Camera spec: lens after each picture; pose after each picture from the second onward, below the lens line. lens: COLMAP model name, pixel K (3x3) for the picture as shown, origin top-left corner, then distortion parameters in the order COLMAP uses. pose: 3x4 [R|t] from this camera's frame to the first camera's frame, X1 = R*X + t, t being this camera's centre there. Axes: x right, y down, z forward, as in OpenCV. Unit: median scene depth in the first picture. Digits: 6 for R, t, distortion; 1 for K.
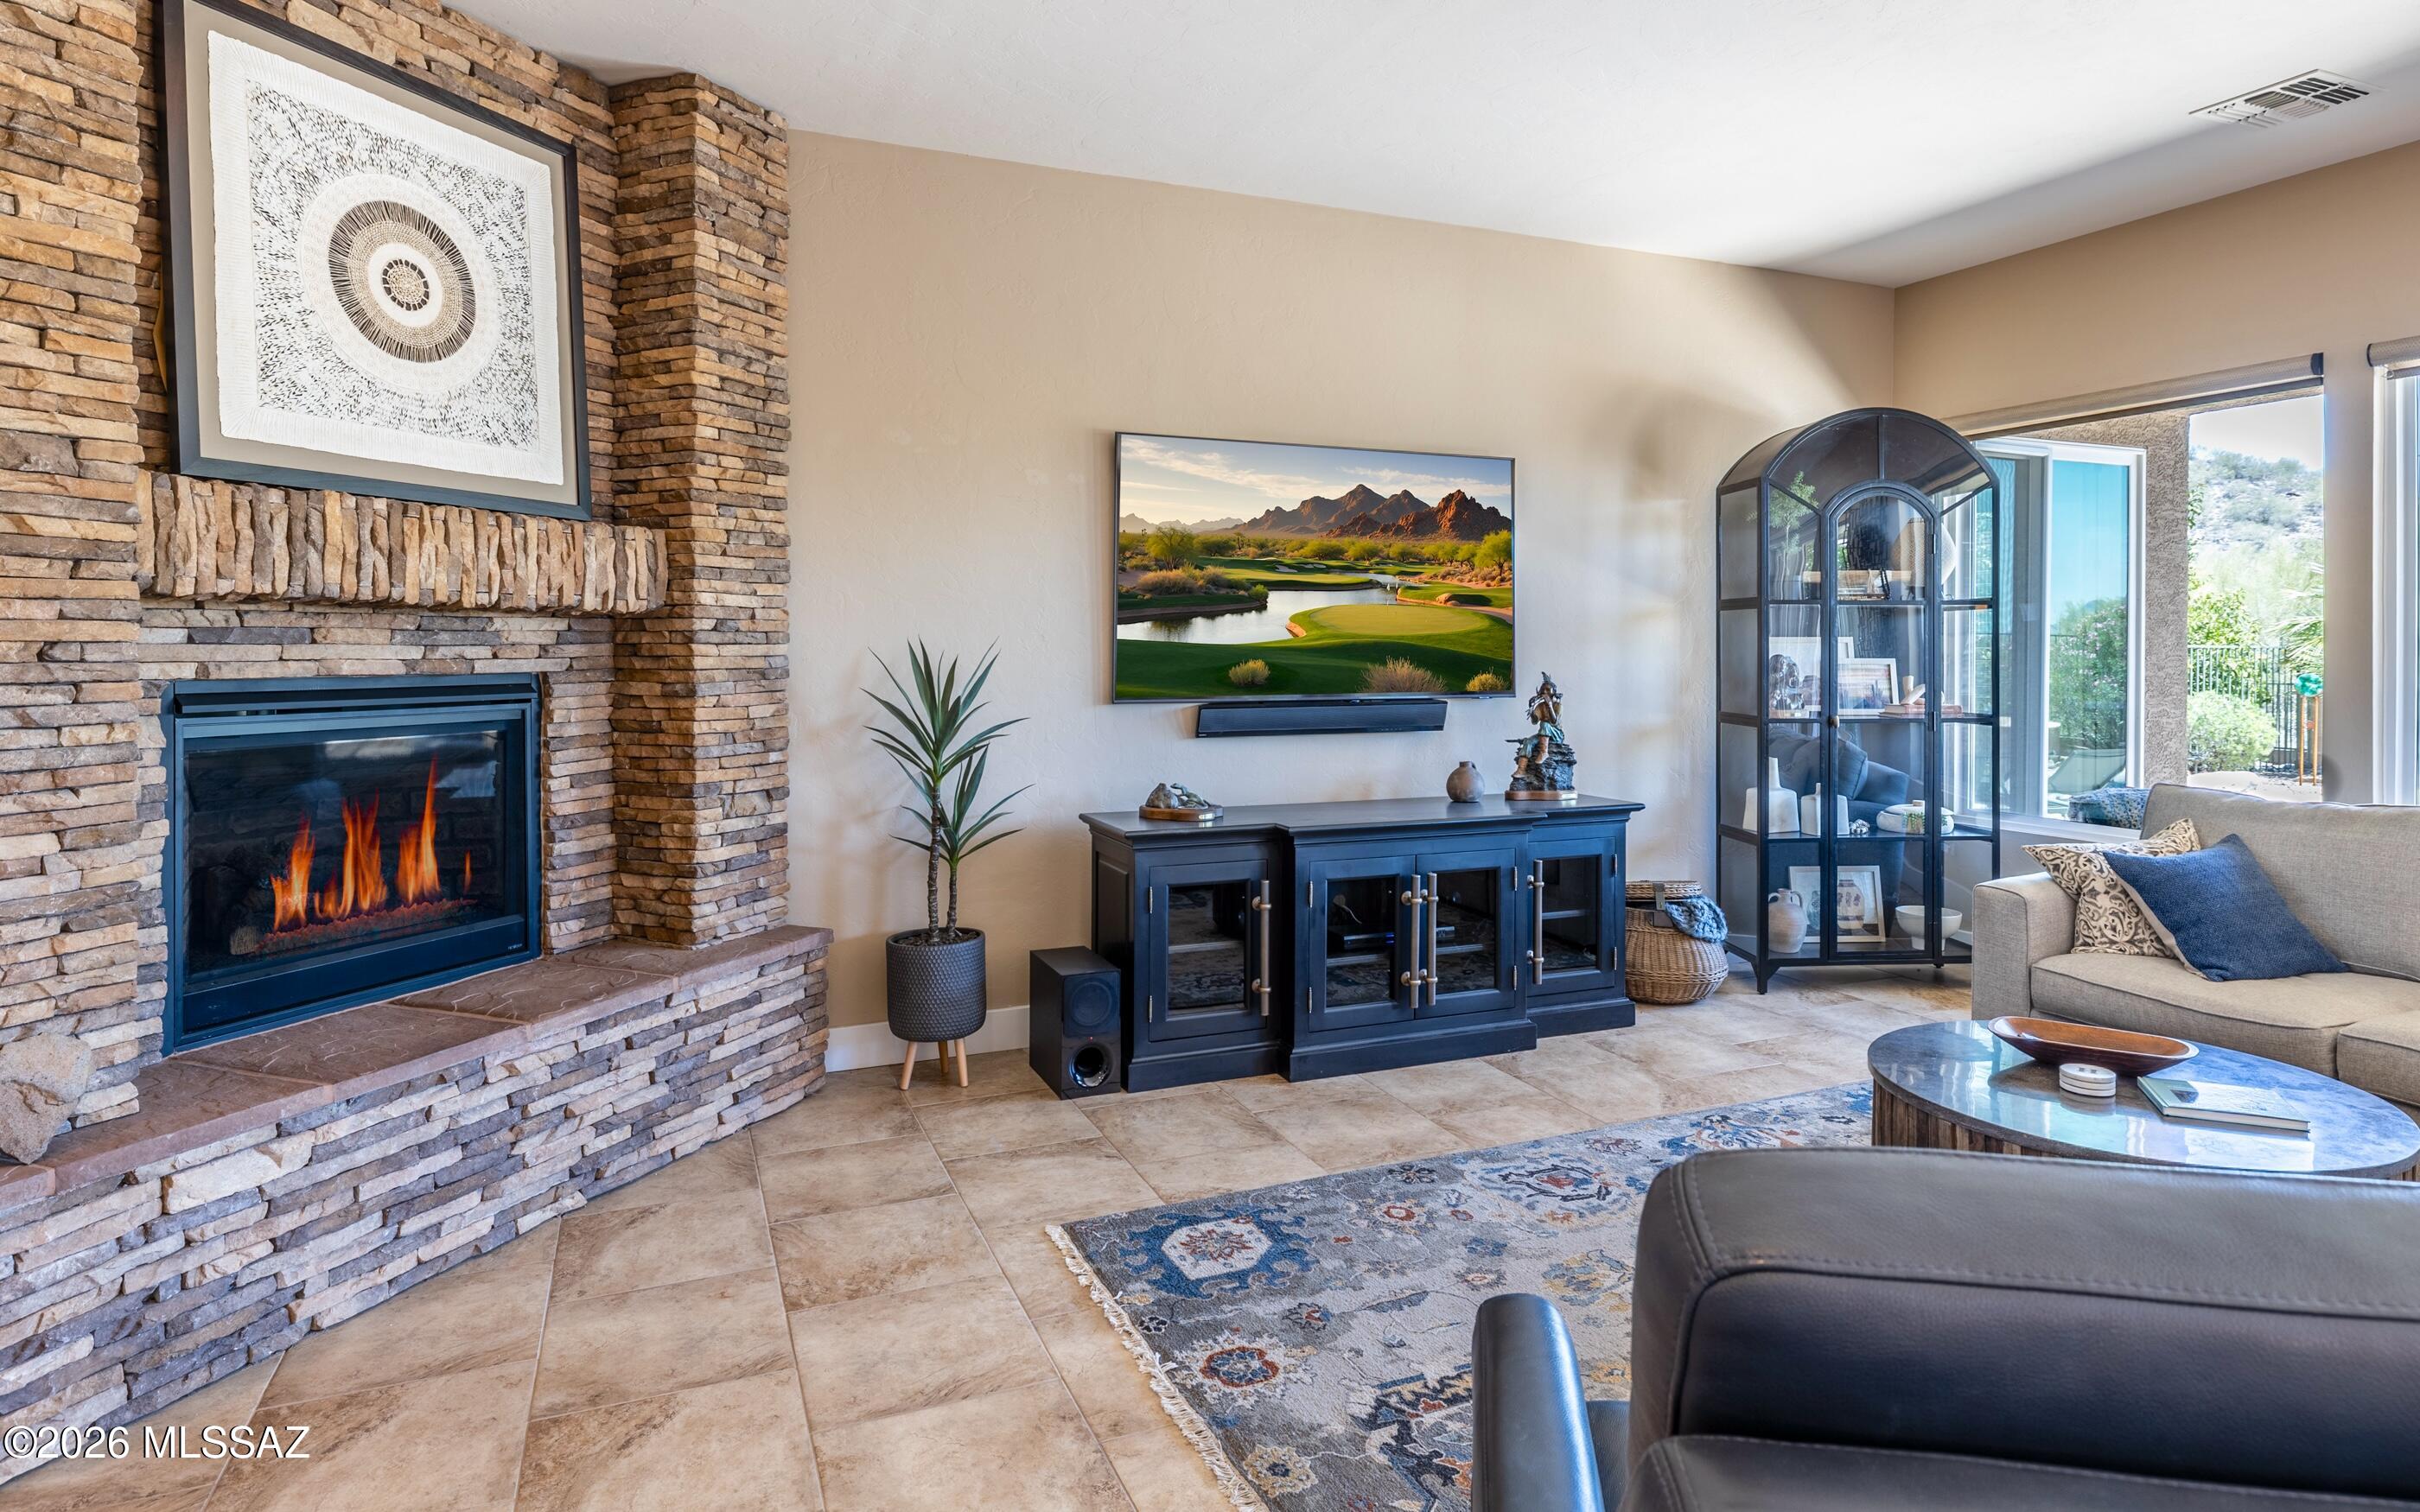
lens RADIAL K [[1331.4, 0, 1209.0], [0, 1331.4, 638.6], [0, 0, 1]] dist [-0.000092, -0.000023]
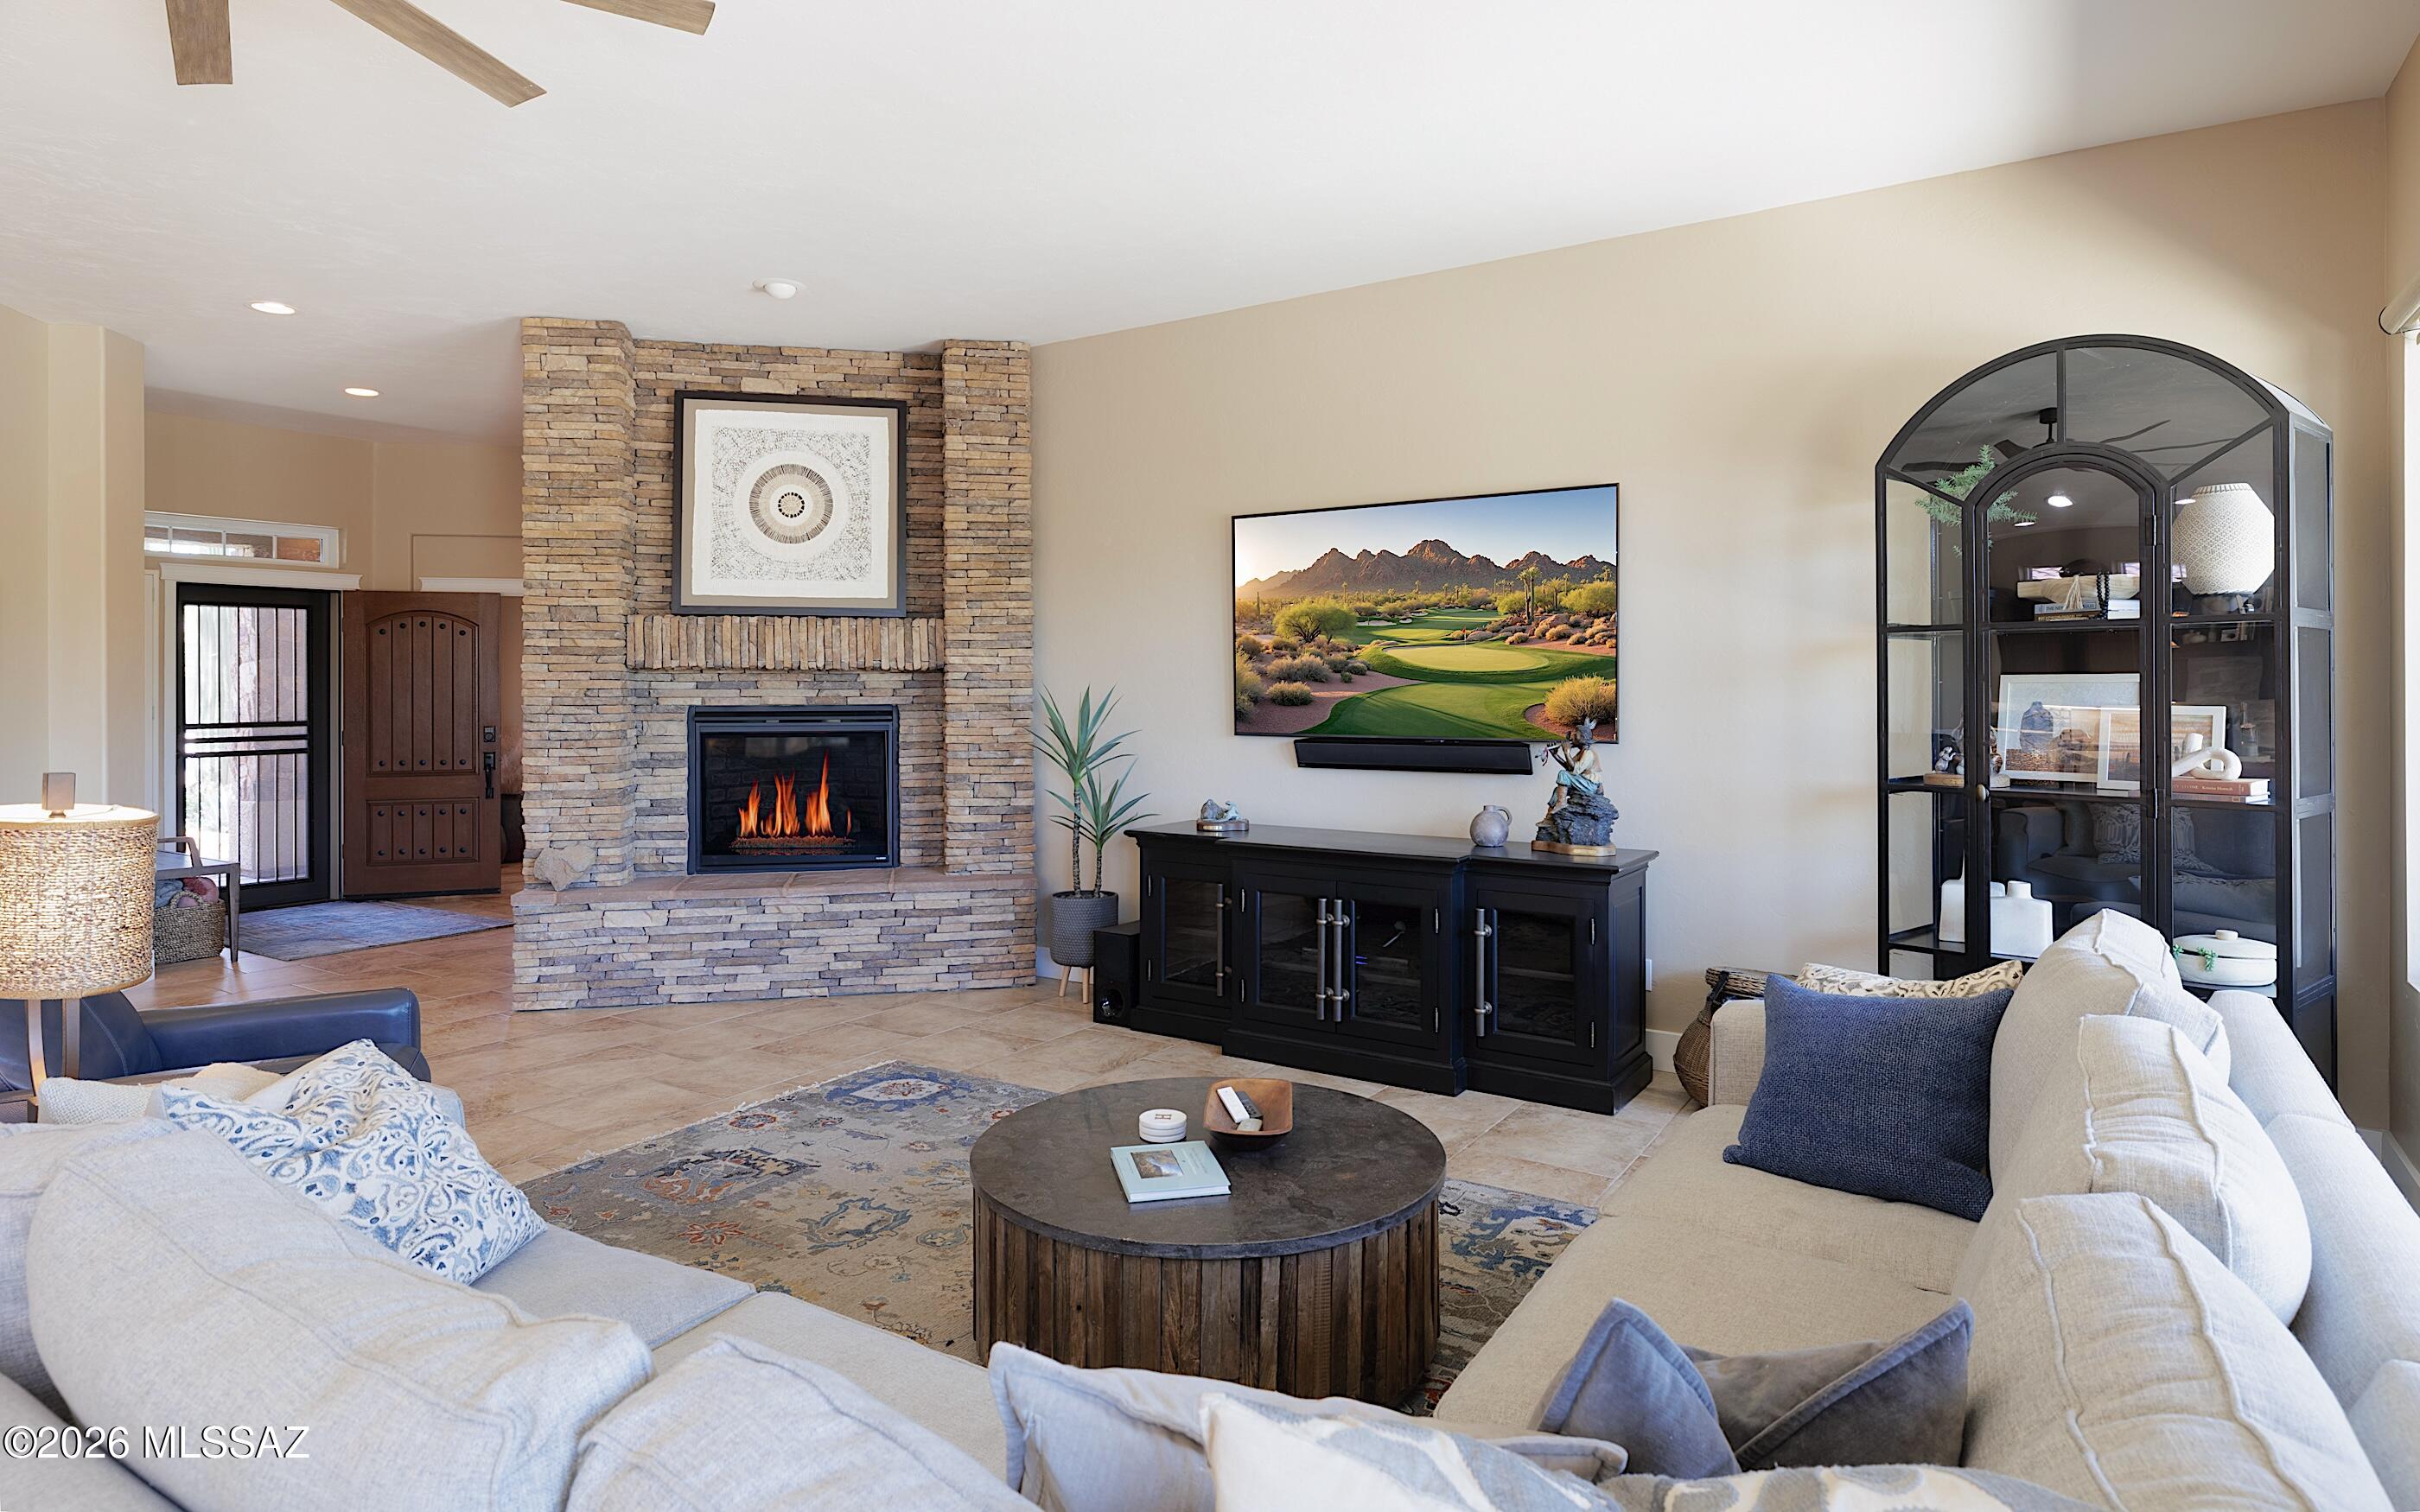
lens RADIAL K [[1309.1, 0, 1208.5], [0, 1309.1, 668.8], [0, 0, 1]] dist [-0.001519, -0.000147]
pose [[0.563821, -0.012814, -0.825798, 1.284523], [0.007370, 0.999918, -0.010484, -0.000550], [0.825864, -0.000175, 0.563869, 0.408869]]
